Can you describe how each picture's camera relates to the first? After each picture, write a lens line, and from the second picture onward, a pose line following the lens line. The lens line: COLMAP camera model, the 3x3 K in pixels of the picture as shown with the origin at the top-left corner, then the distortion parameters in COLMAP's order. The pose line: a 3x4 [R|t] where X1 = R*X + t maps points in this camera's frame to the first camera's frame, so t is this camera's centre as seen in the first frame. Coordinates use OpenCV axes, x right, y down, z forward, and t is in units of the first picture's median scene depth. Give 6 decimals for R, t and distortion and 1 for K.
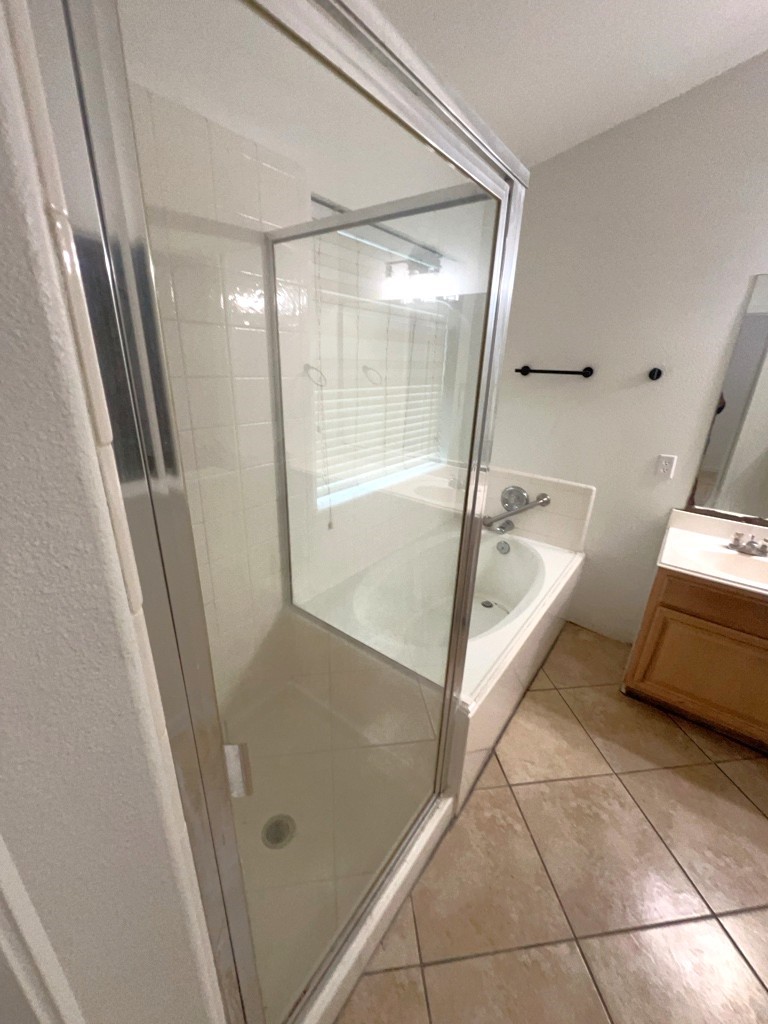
lens RADIAL K [[407.6, 0, 384.0], [0, 407.6, 512.0], [0, 0, 1]] dist [-0.000986, 0.000683]
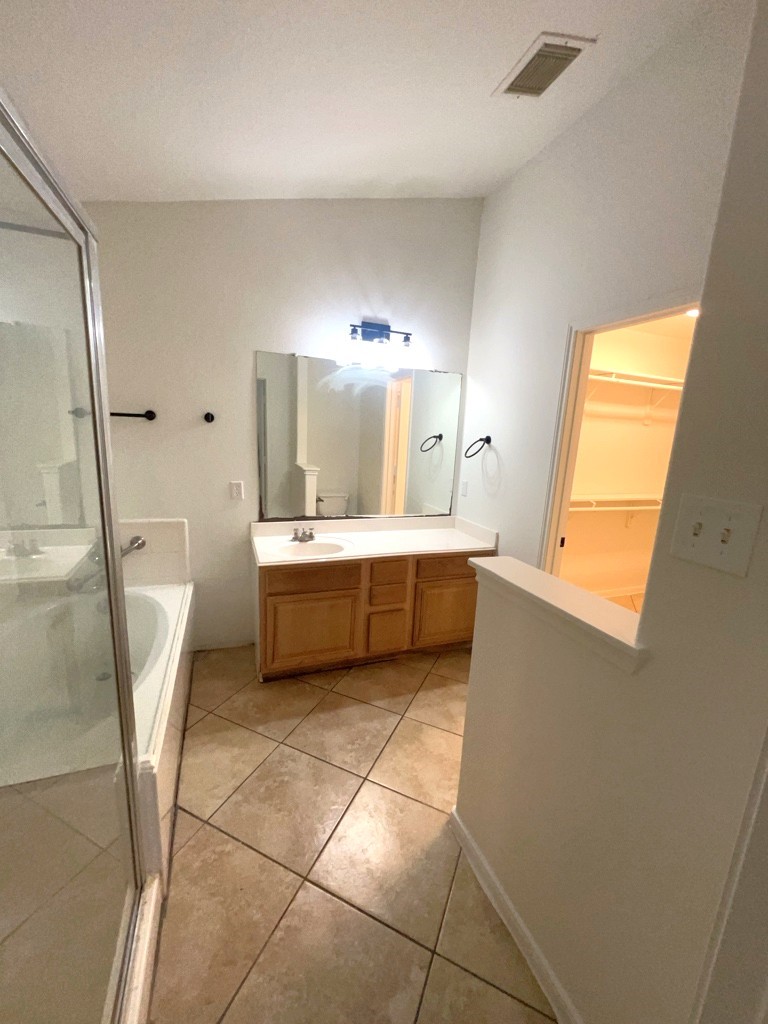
lens RADIAL K [[407.6, 0, 384.0], [0, 407.6, 512.0], [0, 0, 1]] dist [-0.000986, 0.000683]
pose [[0.525681, -0.174772, 0.832535, -0.131953], [0.268156, 0.962817, 0.032802, 0.034211], [-0.807311, 0.206006, 0.553001, -0.032802]]
